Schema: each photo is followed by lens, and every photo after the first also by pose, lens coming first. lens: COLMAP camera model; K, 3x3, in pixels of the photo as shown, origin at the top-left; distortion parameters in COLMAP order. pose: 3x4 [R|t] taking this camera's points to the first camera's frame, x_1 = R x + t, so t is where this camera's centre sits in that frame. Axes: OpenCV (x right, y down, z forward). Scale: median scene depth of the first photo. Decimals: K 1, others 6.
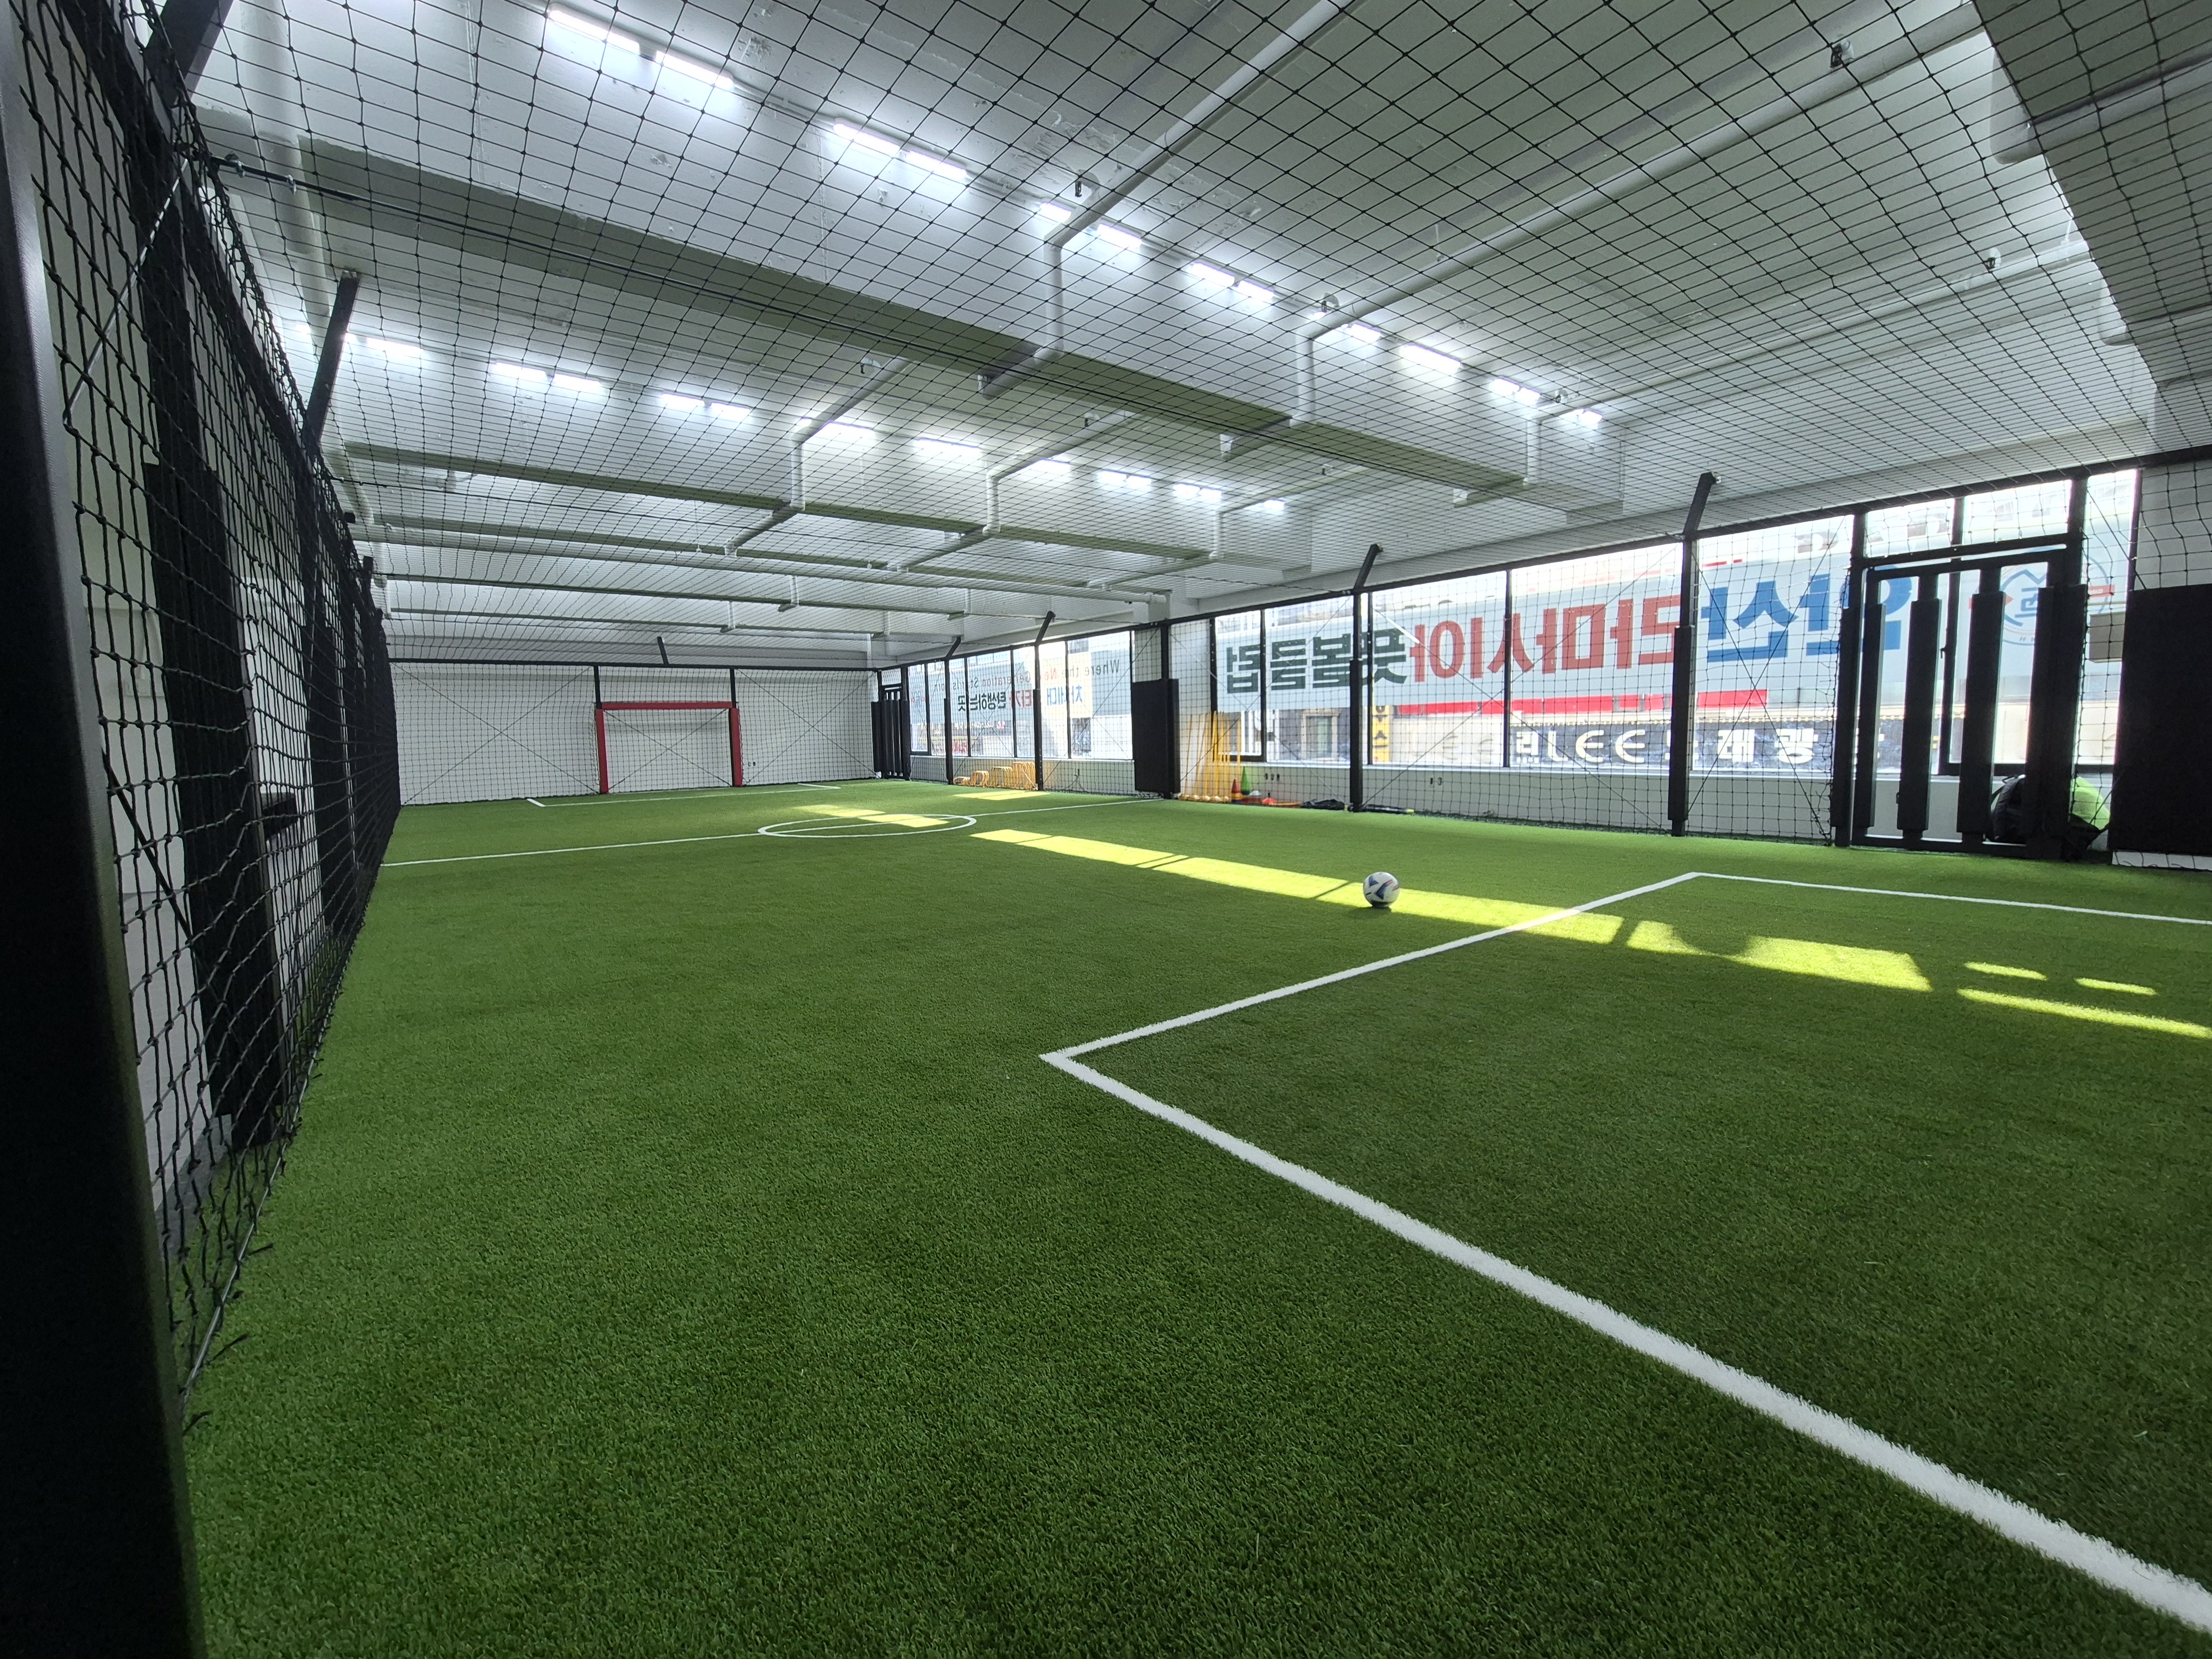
lens RADIAL K [[916.4, 0, 1102.6], [0, 916.4, 811.8], [0, 0, 1]] dist [-0.001142, -0.001036]
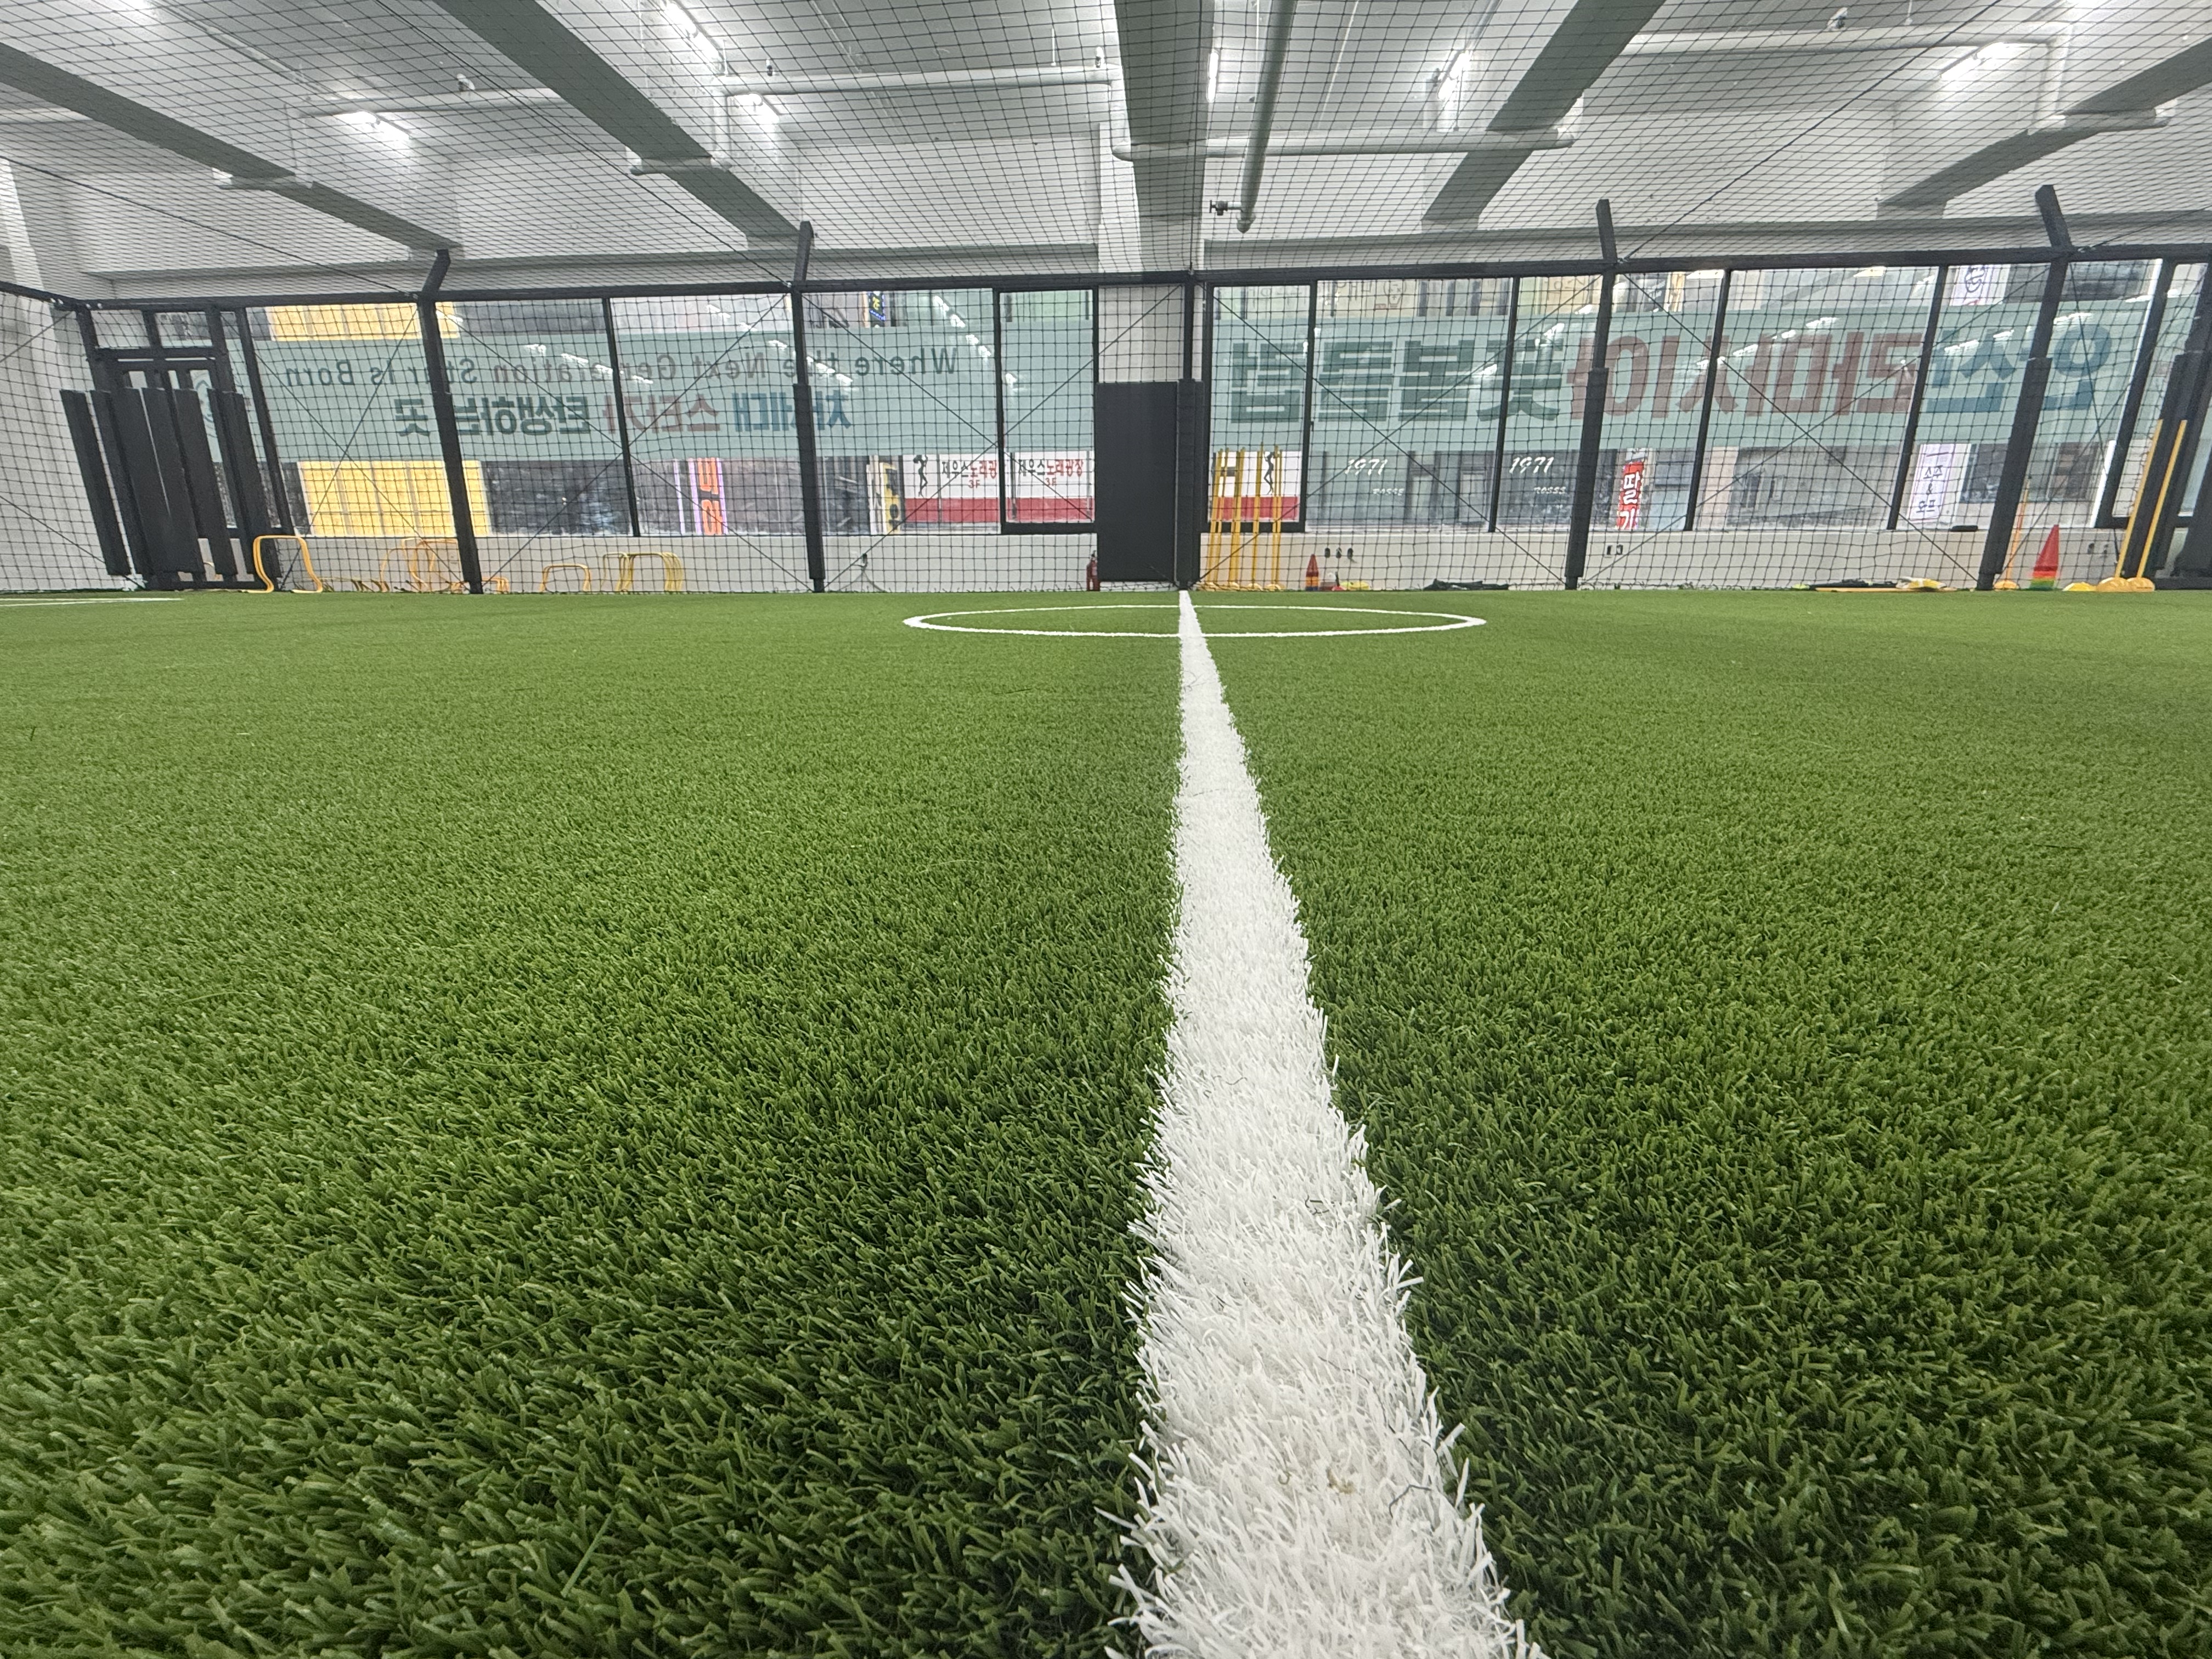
lens RADIAL K [[950.0, 0, 1102.5], [0, 950.0, 820.8], [0, 0, 1]] dist [-0.000883, 0.000131]
pose [[0.657966, -0.174140, 0.732636, -0.670459], [0.054965, 0.981406, 0.183906, 0.025303], [-0.751039, -0.080735, 0.655303, 0.892900]]
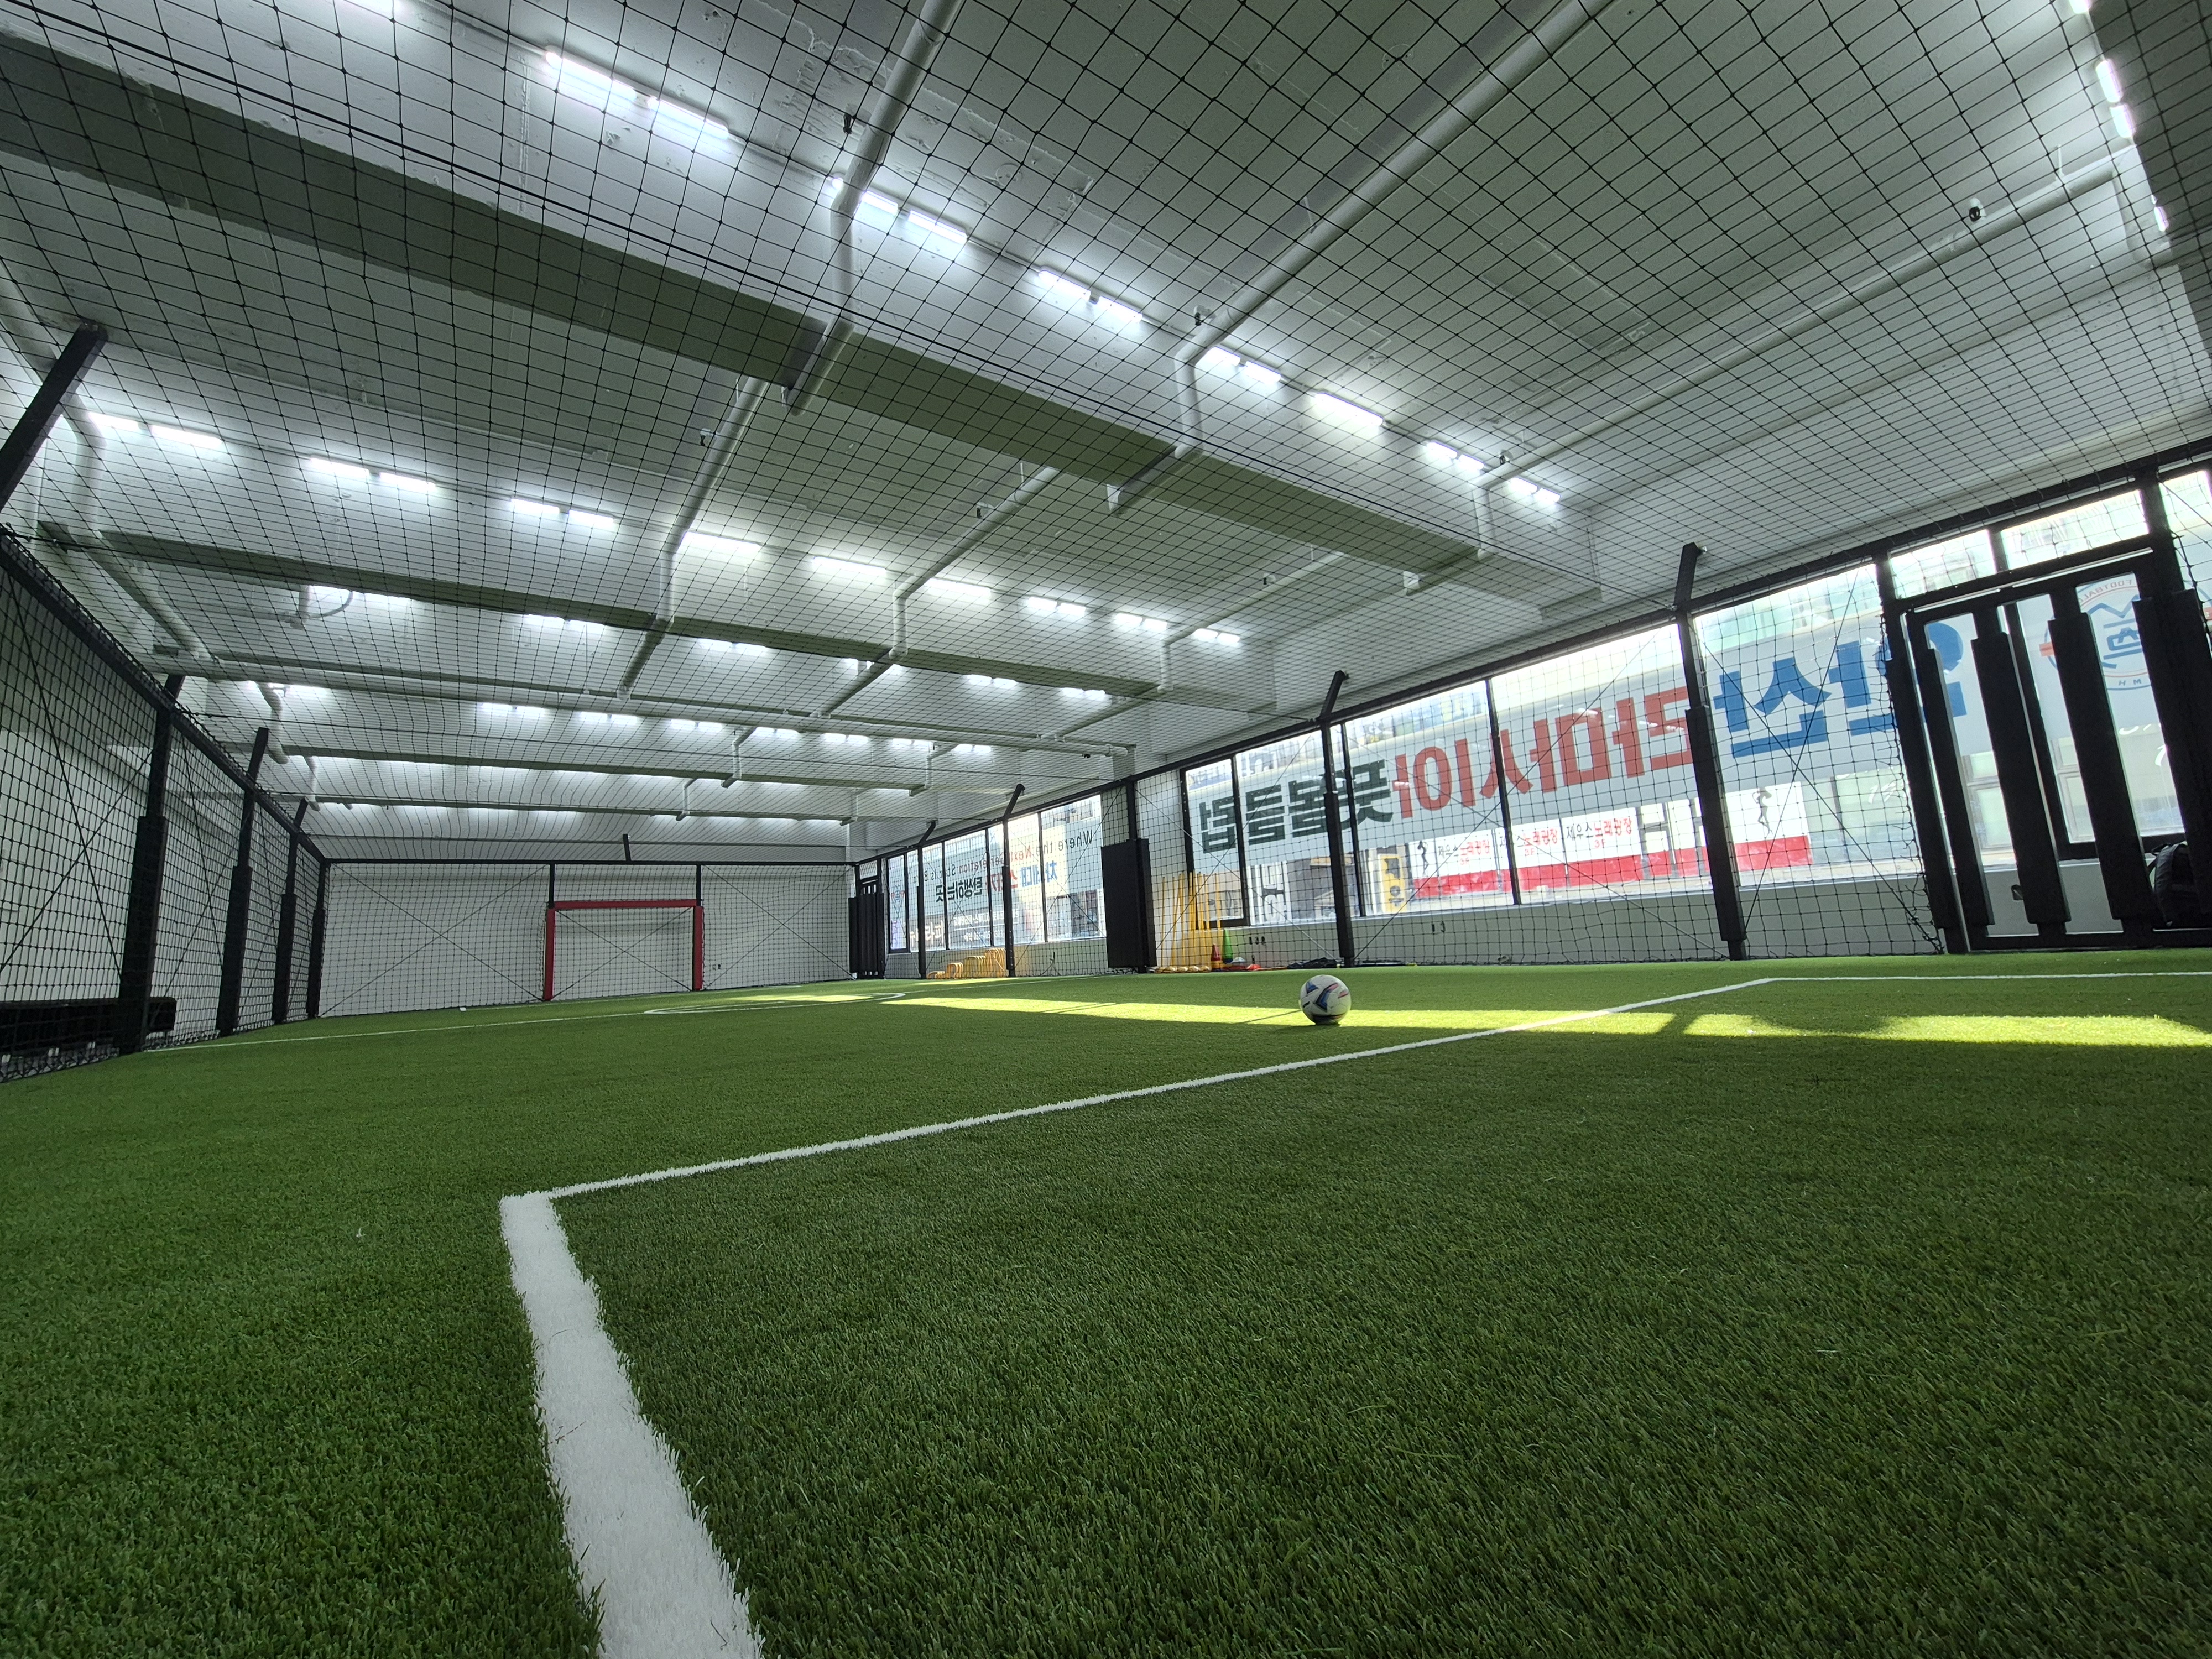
lens RADIAL K [[916.4, 0, 1099.0], [0, 916.4, 805.3], [0, 0, 1]] dist [-0.001142, -0.001036]
pose [[0.998715, -0.041077, -0.029690, 0.090478], [0.032653, 0.969490, -0.242947, 0.061425], [0.038764, 0.241665, 0.969585, 0.154316]]
